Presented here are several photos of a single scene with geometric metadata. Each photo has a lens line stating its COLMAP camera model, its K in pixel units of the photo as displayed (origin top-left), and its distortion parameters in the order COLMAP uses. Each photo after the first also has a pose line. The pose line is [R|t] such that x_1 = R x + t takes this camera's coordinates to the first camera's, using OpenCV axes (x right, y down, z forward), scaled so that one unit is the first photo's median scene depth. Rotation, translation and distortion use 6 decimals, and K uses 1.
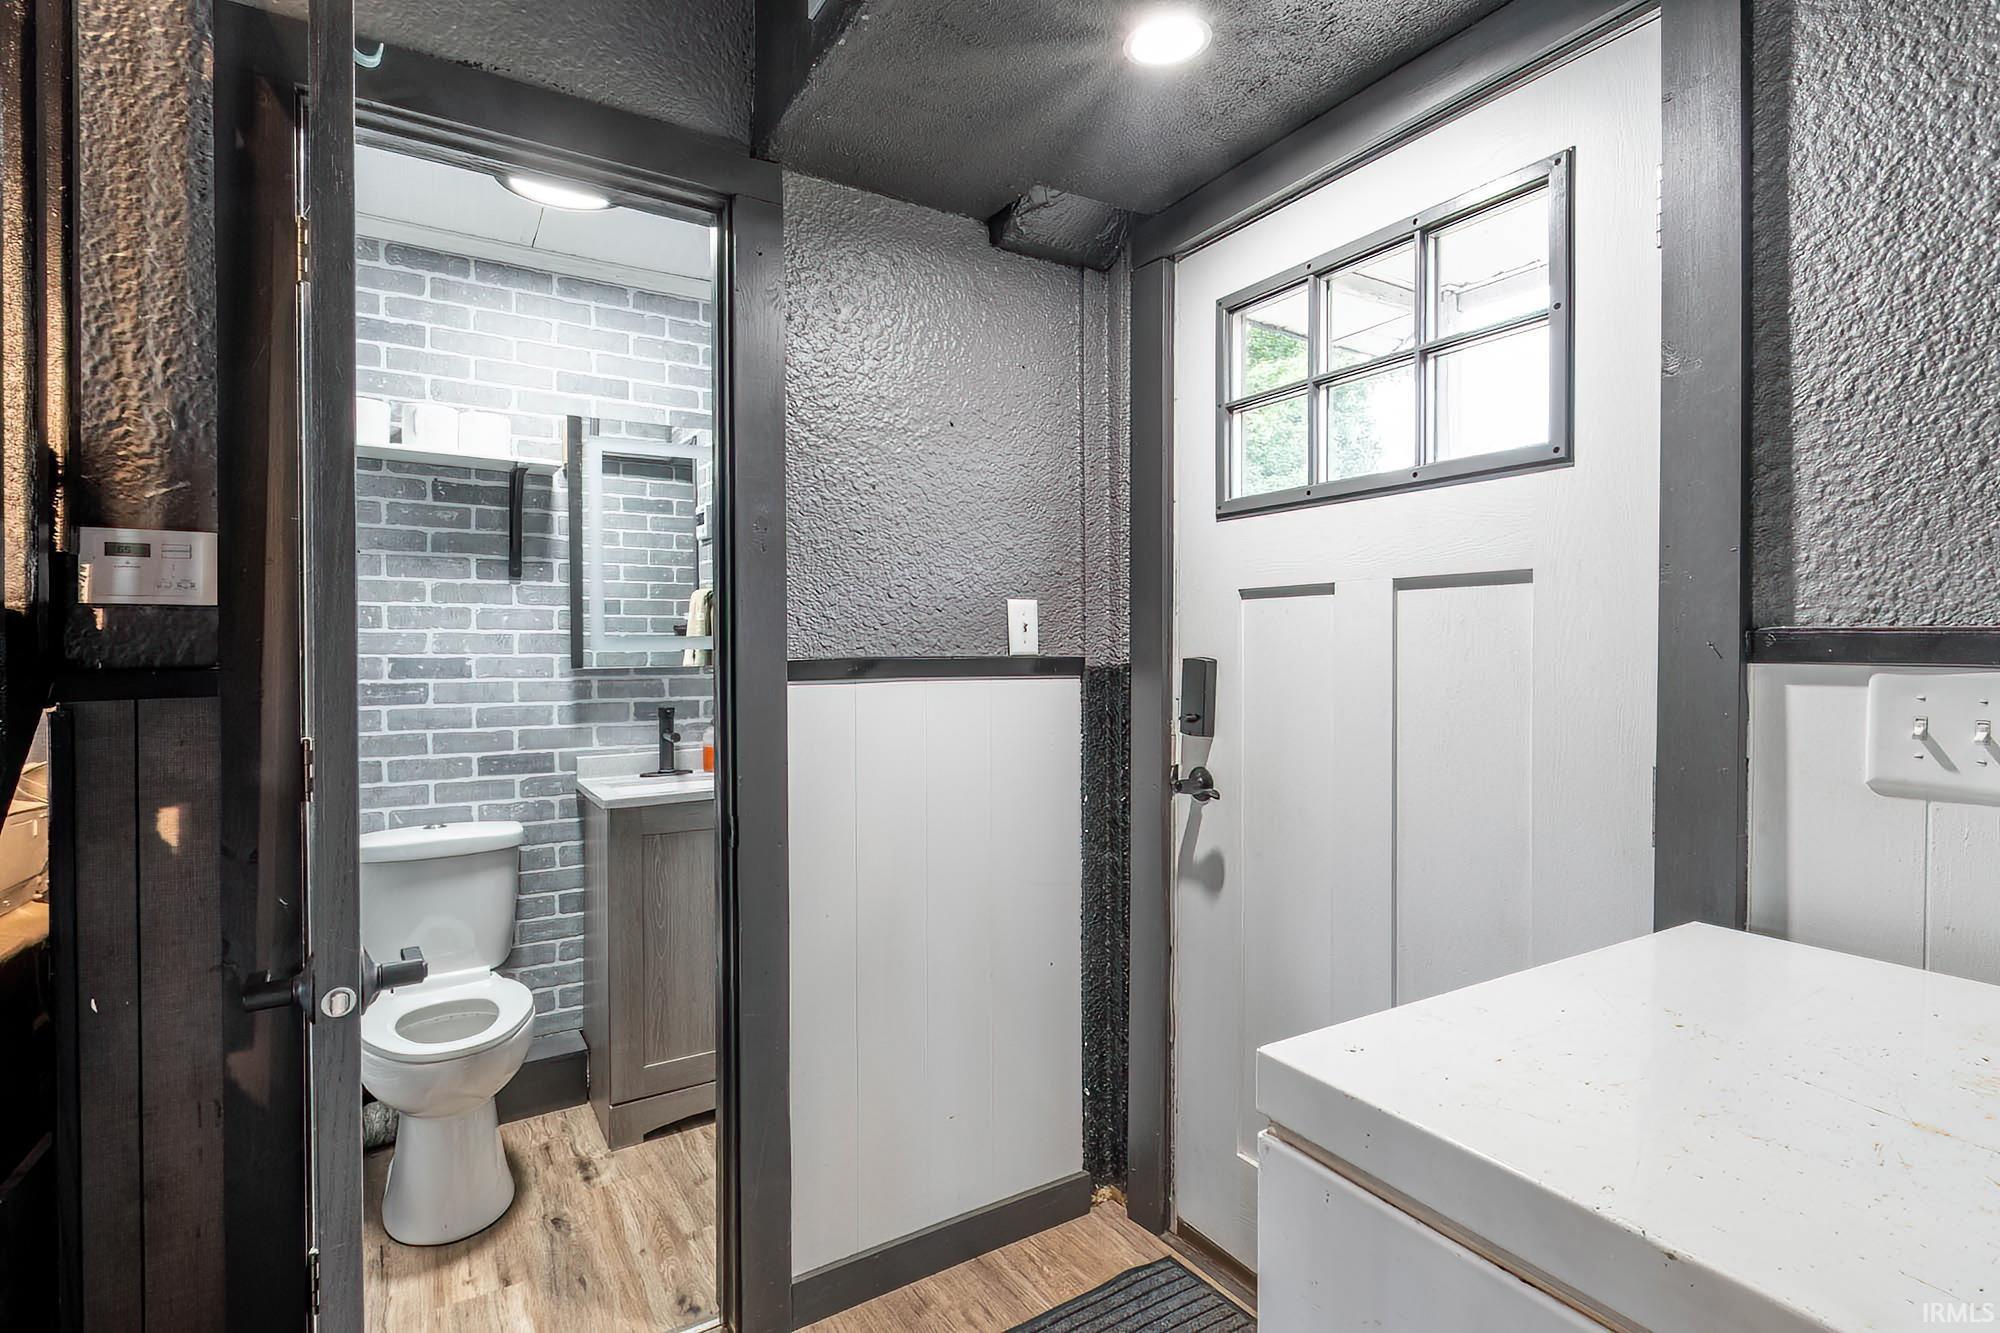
lens RADIAL K [[969.6, 0, 1026.2], [0, 969.6, 657.4], [0, 0, 1]] dist [0.000605, -0.000100]
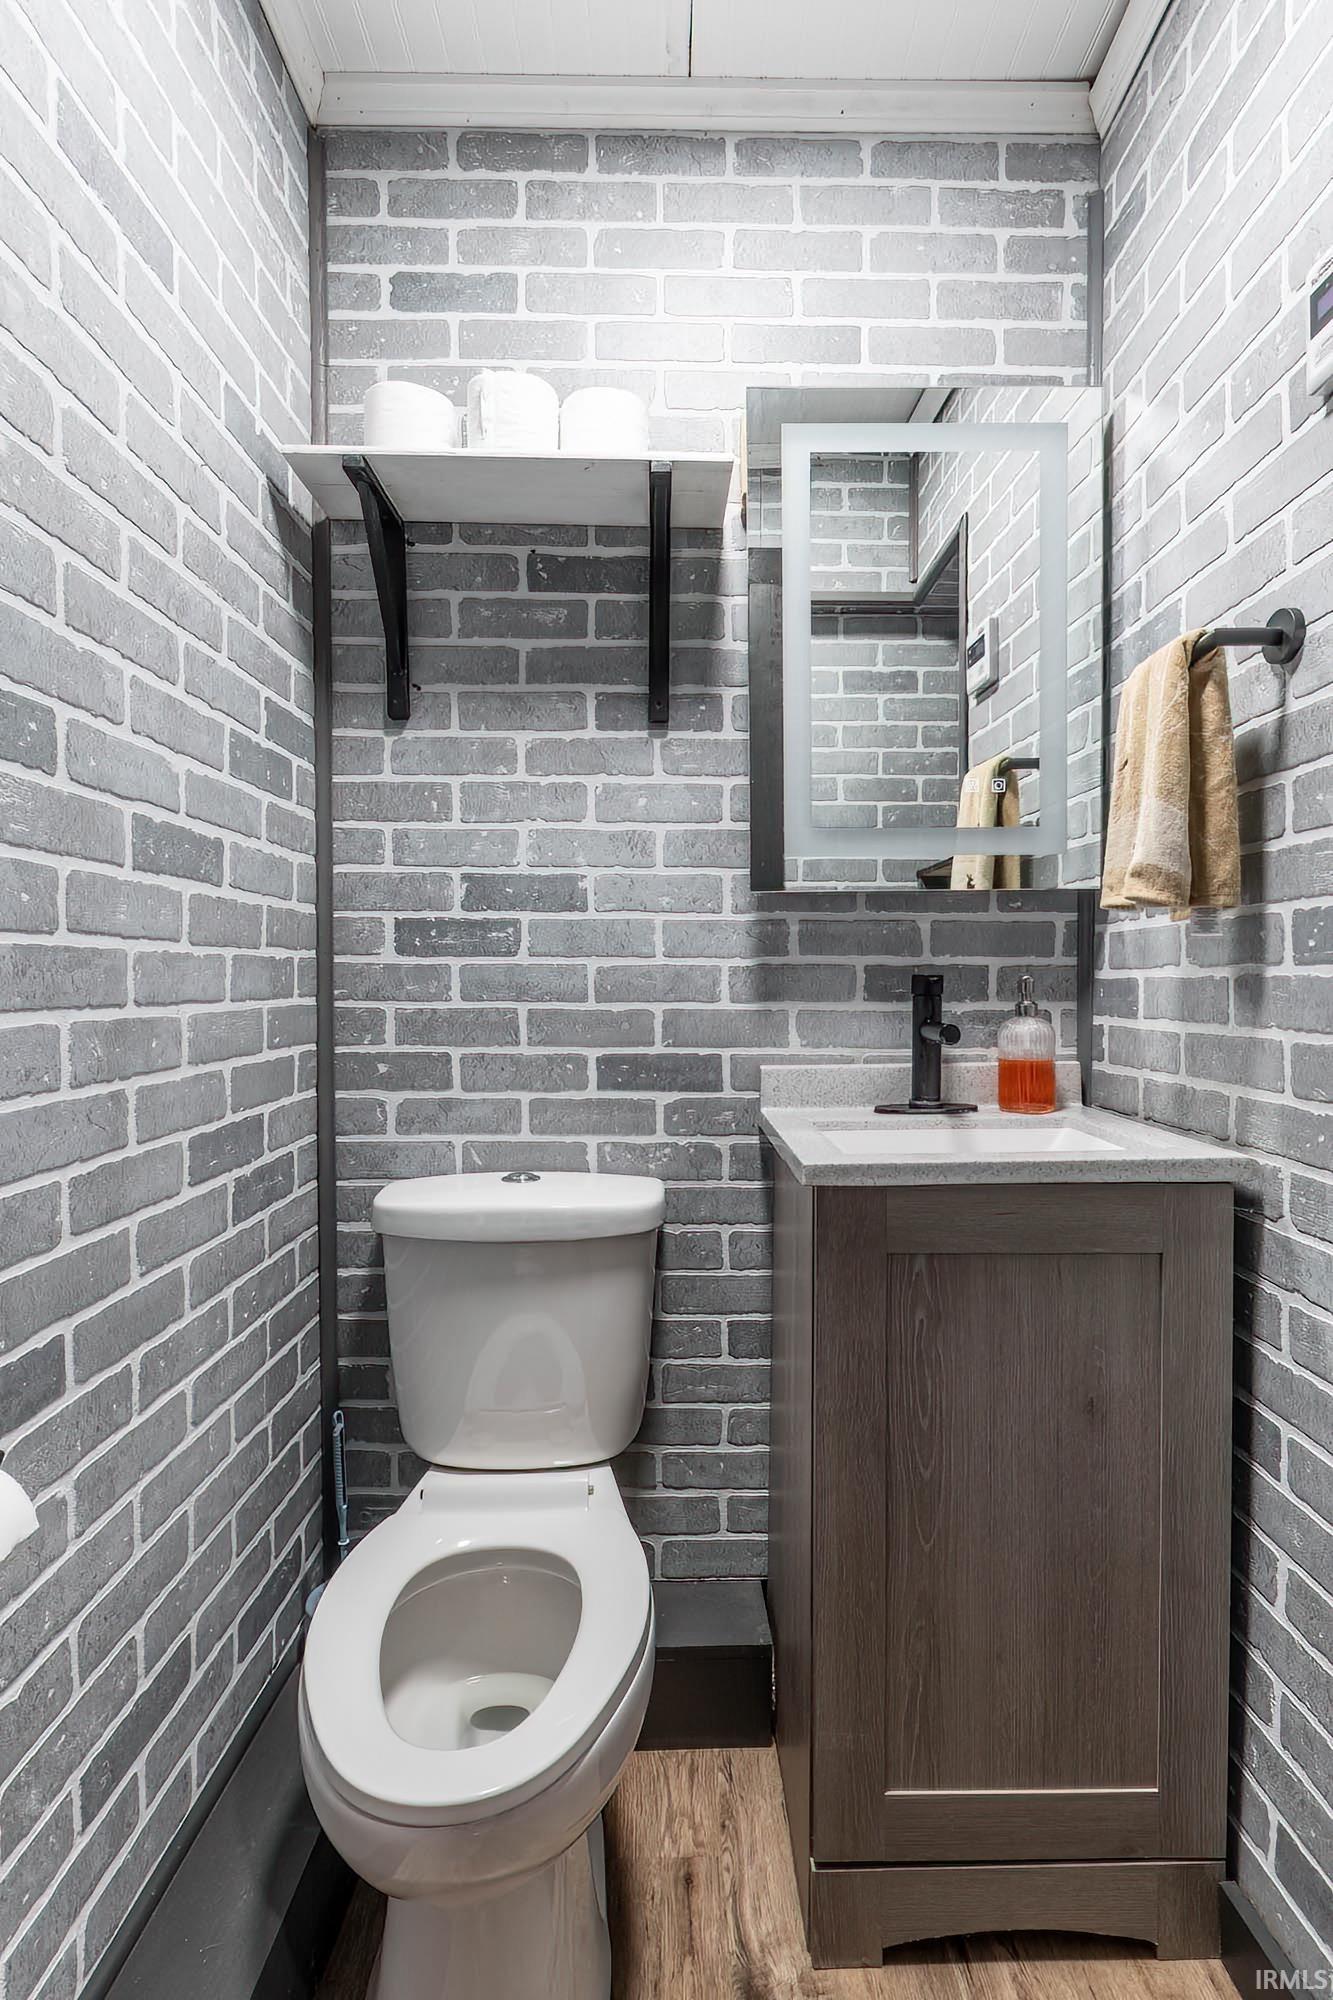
lens RADIAL K [[969.6, 0, 673.4], [0, 969.6, 996.5], [0, 0, 1]] dist [0.000605, -0.000100]
pose [[0.848326, 0.011859, -0.529342, -0.232272], [-0.008906, 0.999927, 0.008128, 0.062856], [0.529400, -0.002181, 0.848370, 0.544605]]
